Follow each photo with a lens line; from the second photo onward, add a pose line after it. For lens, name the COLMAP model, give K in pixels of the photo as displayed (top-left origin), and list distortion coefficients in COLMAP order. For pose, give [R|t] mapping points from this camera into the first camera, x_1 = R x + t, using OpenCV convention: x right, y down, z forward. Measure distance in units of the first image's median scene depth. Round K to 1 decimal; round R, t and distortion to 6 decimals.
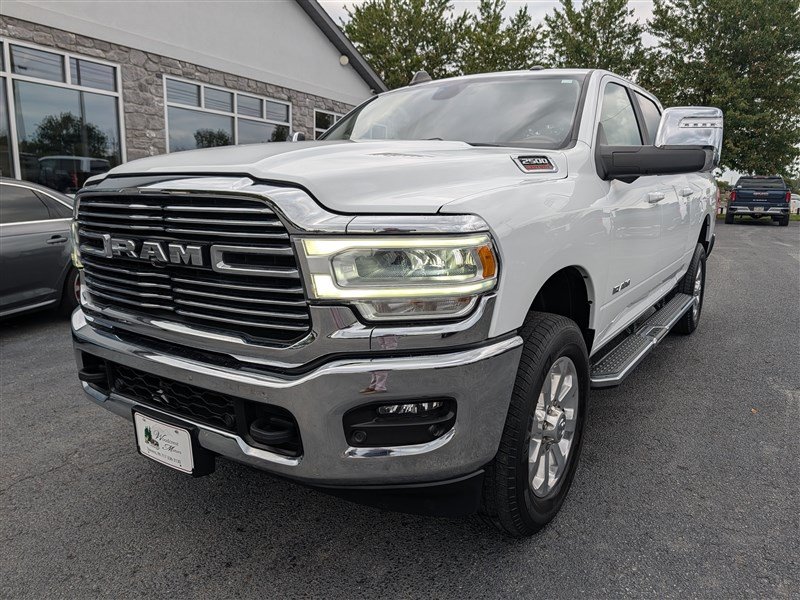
lens RADIAL K [[575.8, 0, 411.0], [0, 575.8, 298.4], [0, 0, 1]] dist [0.017727, -0.007499]
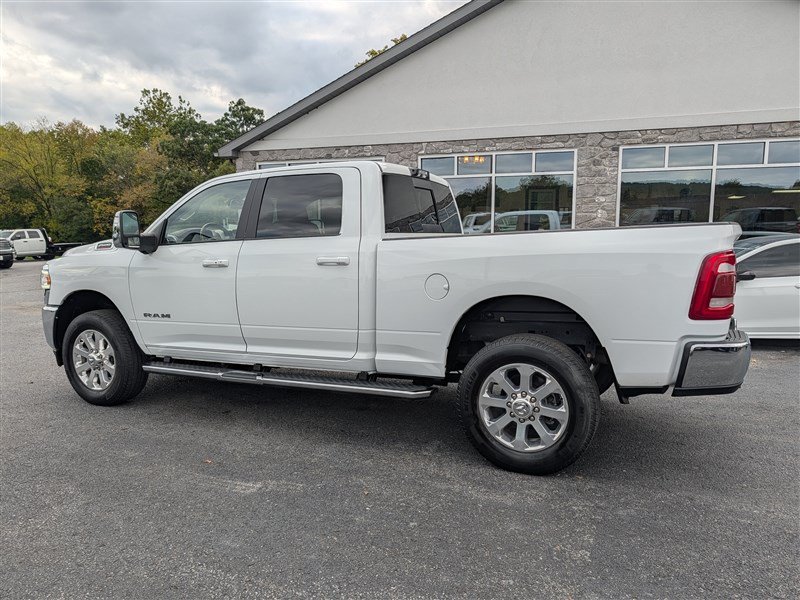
lens RADIAL K [[575.8, 0, 411.0], [0, 575.8, 298.4], [0, 0, 1]] dist [0.017727, -0.007499]
pose [[0.156721, 0.095806, -0.982985, 0.665681], [-0.172628, 0.982620, 0.068248, -0.097415], [0.972439, 0.158994, 0.170536, 0.448805]]
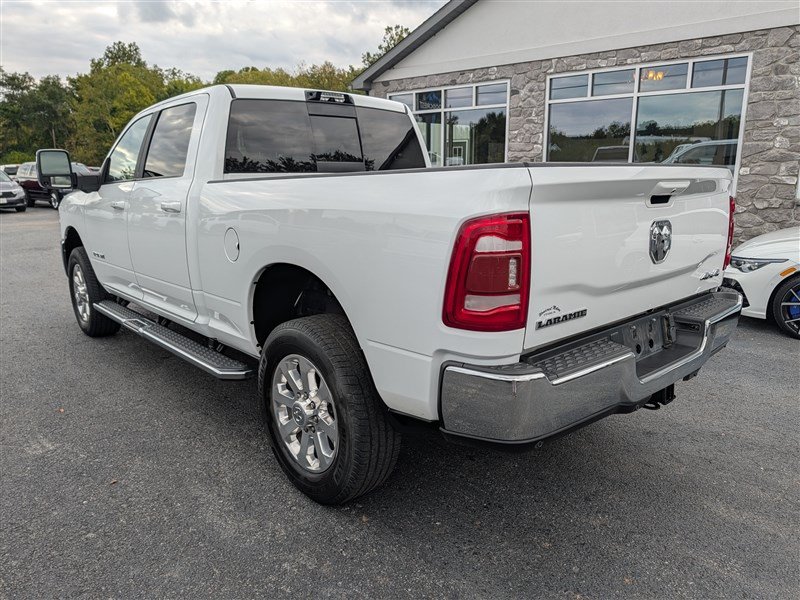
lens RADIAL K [[581.3, 0, 406.2], [0, 581.3, 293.8], [0, 0, 1]] dist [0.009150, -0.003945]
pose [[-0.251682, 0.191788, -0.948617, 0.555091], [-0.175495, 0.954875, 0.239615, -0.149392], [0.951766, 0.226784, -0.206666, 0.700556]]
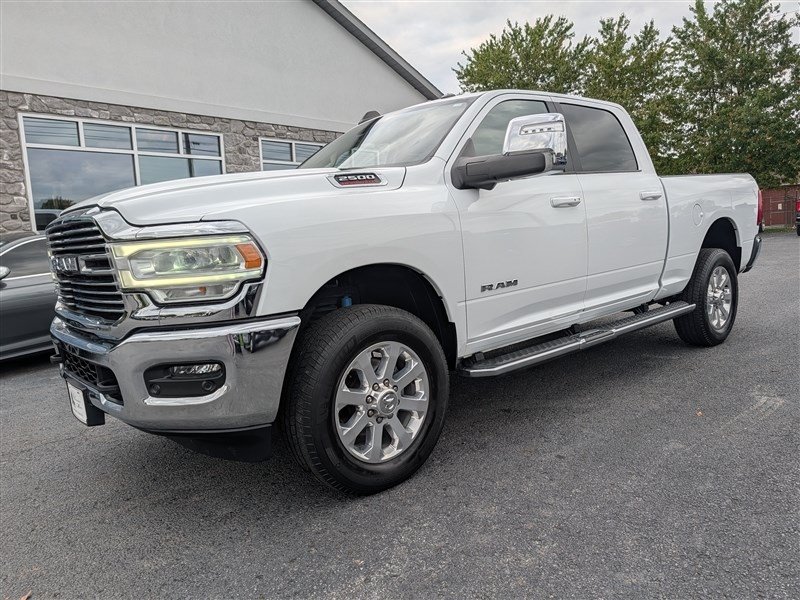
lens RADIAL K [[574.1, 0, 392.9], [0, 574.1, 303.0], [0, 0, 1]] dist [0.027875, -0.018664]
pose [[0.959554, -0.033748, -0.279495, 0.148827], [0.017757, 0.998067, -0.059550, 0.023080], [0.280964, 0.052179, 0.958299, -0.027421]]
